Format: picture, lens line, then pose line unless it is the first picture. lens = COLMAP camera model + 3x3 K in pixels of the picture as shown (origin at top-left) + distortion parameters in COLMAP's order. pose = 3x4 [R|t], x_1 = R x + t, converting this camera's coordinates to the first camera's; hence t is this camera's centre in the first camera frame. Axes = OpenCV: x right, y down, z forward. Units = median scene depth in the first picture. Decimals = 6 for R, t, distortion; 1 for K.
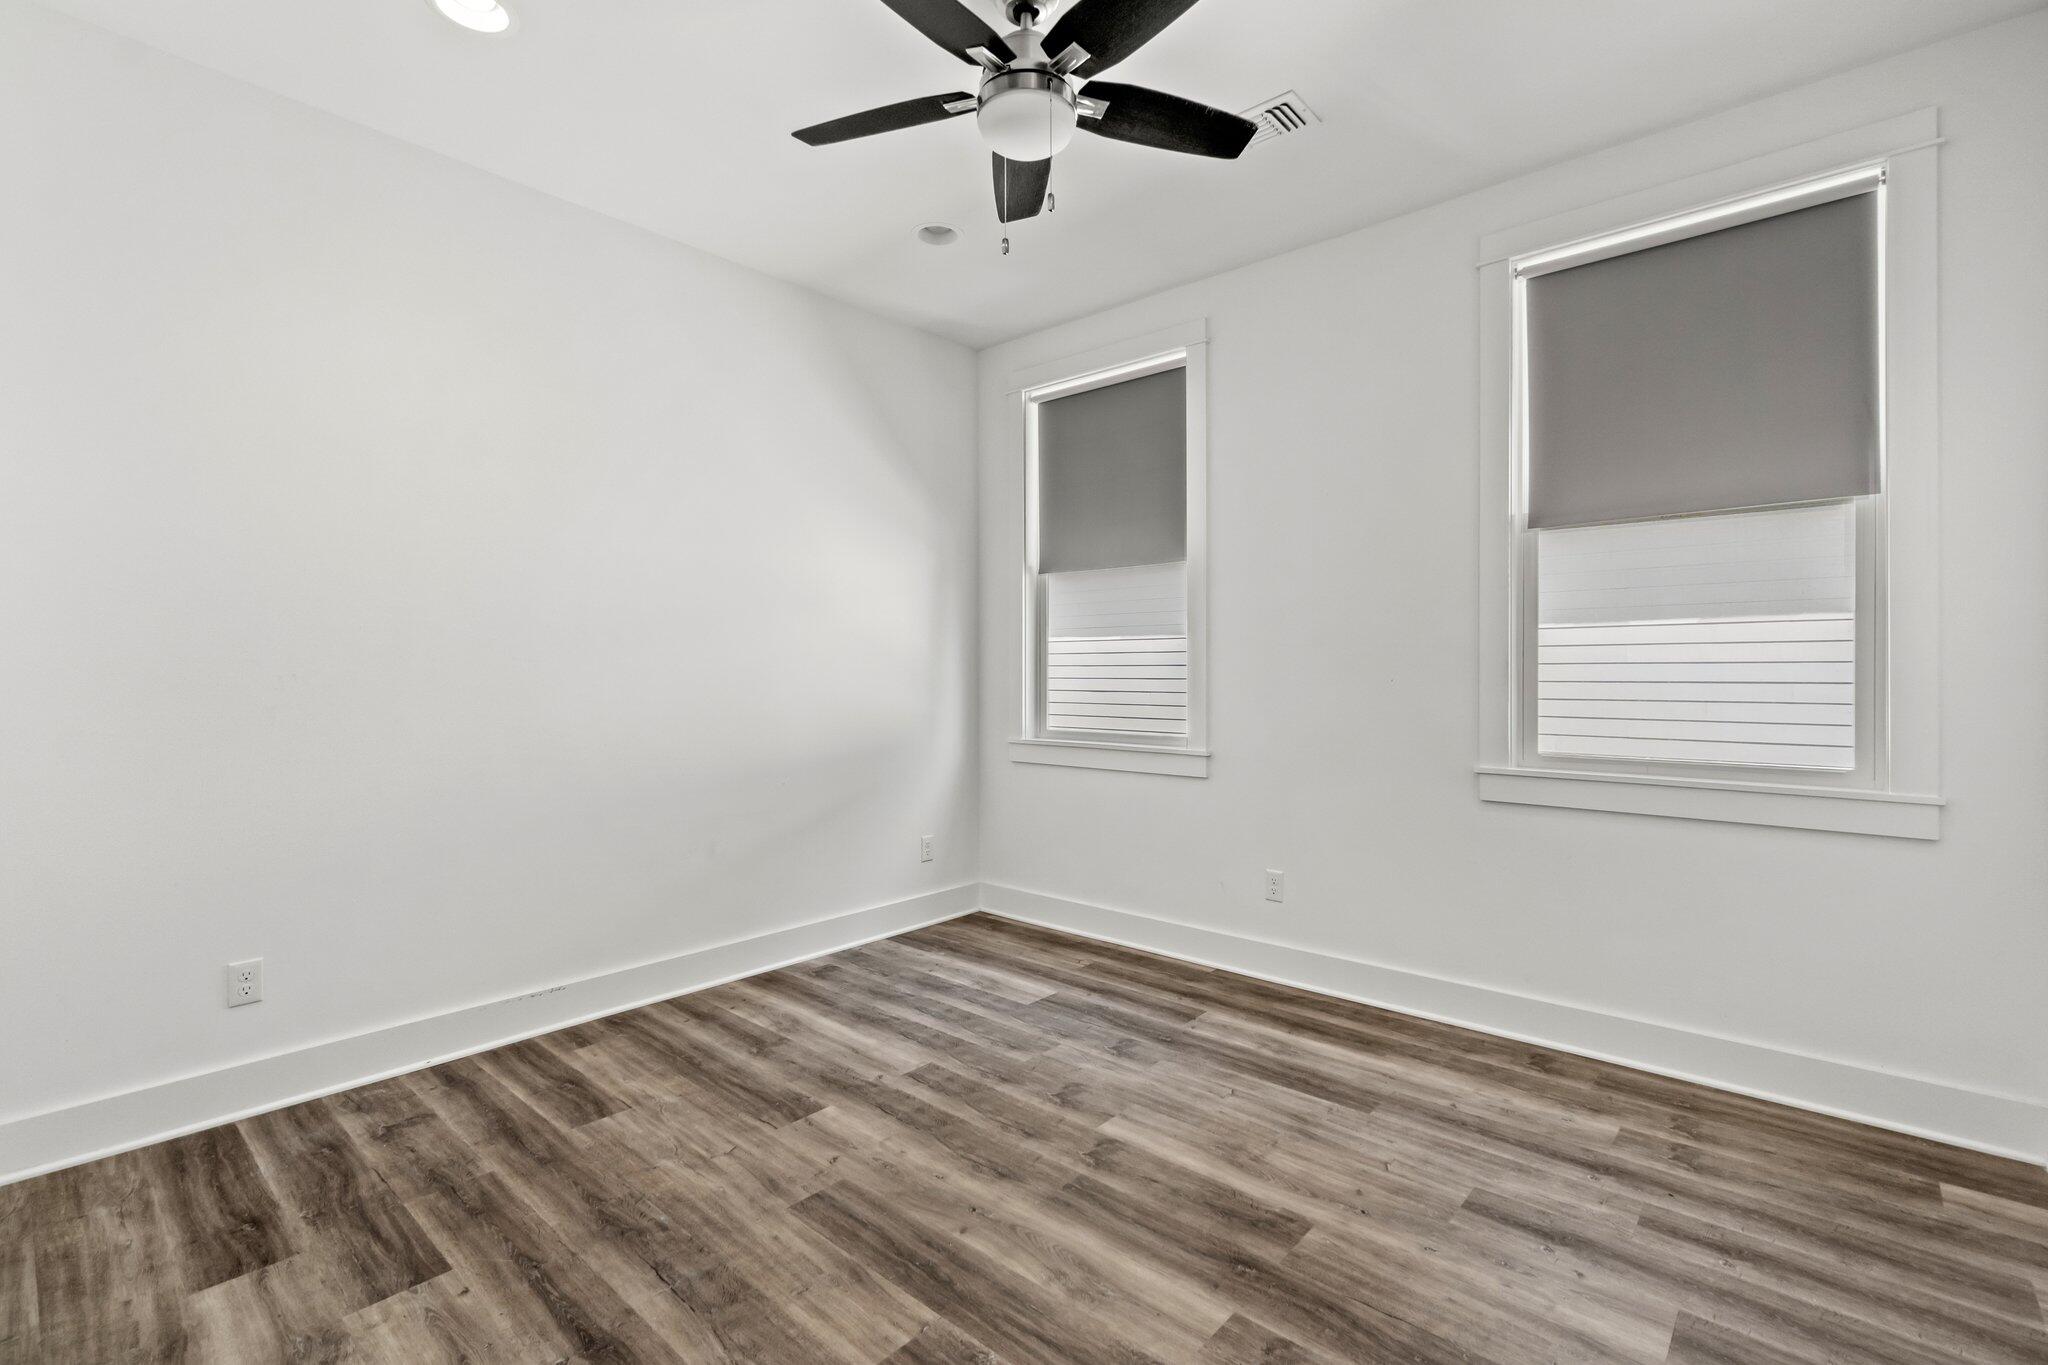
lens RADIAL K [[896.8, 0, 1025.3], [0, 896.8, 683.9], [0, 0, 1]] dist [-0.001810, 0.000981]
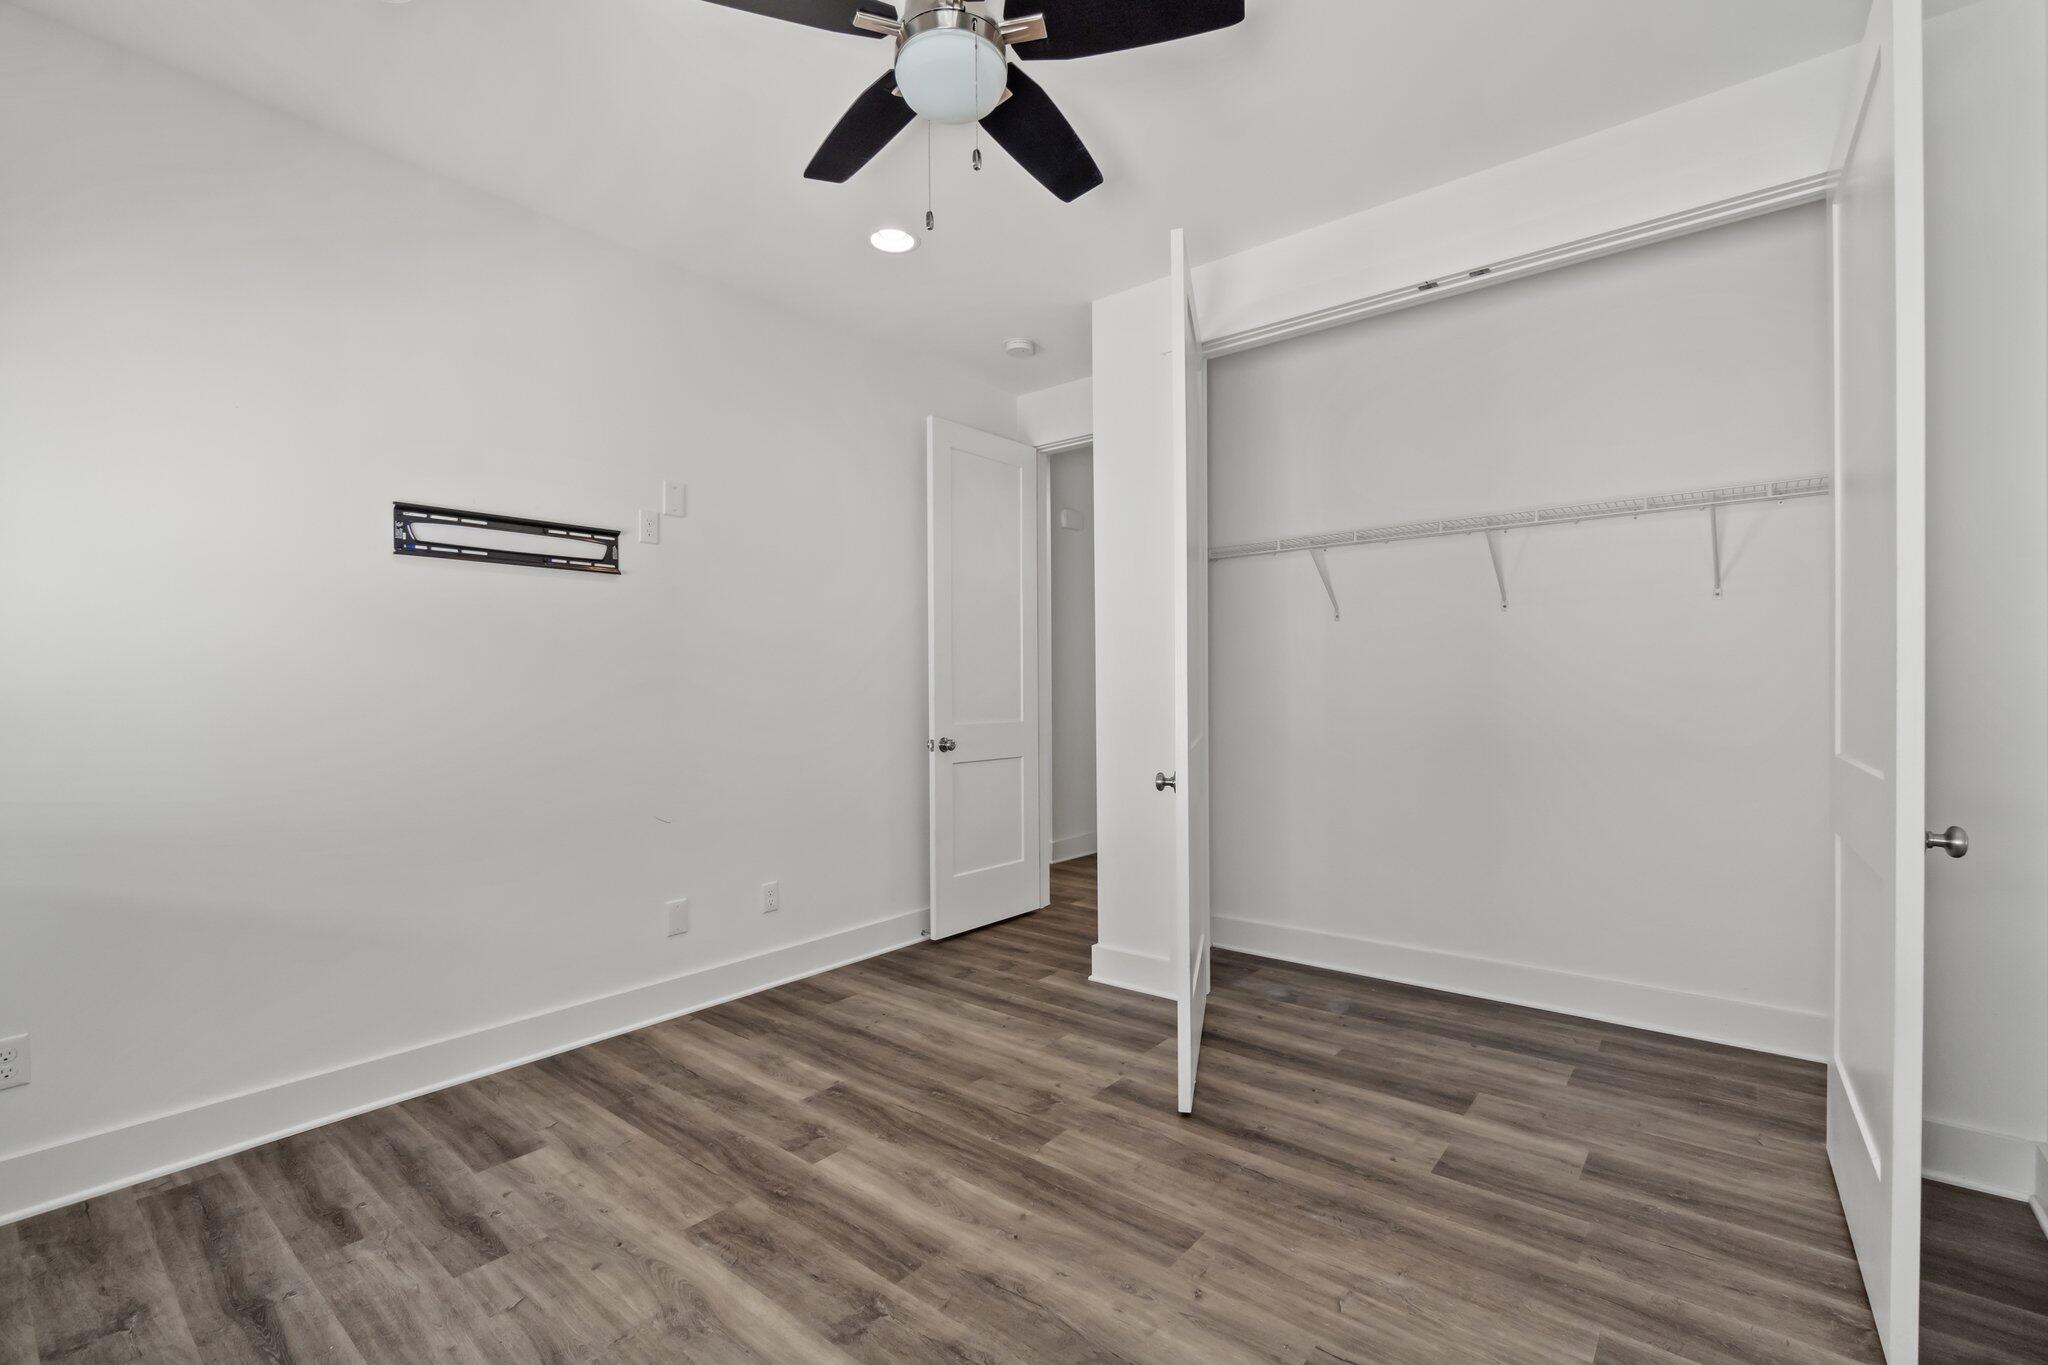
lens RADIAL K [[896.8, 0, 1013.5], [0, 896.8, 681.0], [0, 0, 1]] dist [-0.001810, 0.000981]
pose [[-0.999512, 0.007181, -0.030406, -0.029989], [0.007029, 0.999962, 0.005101, -0.031236], [0.030441, 0.004885, -0.999525, 2.050911]]
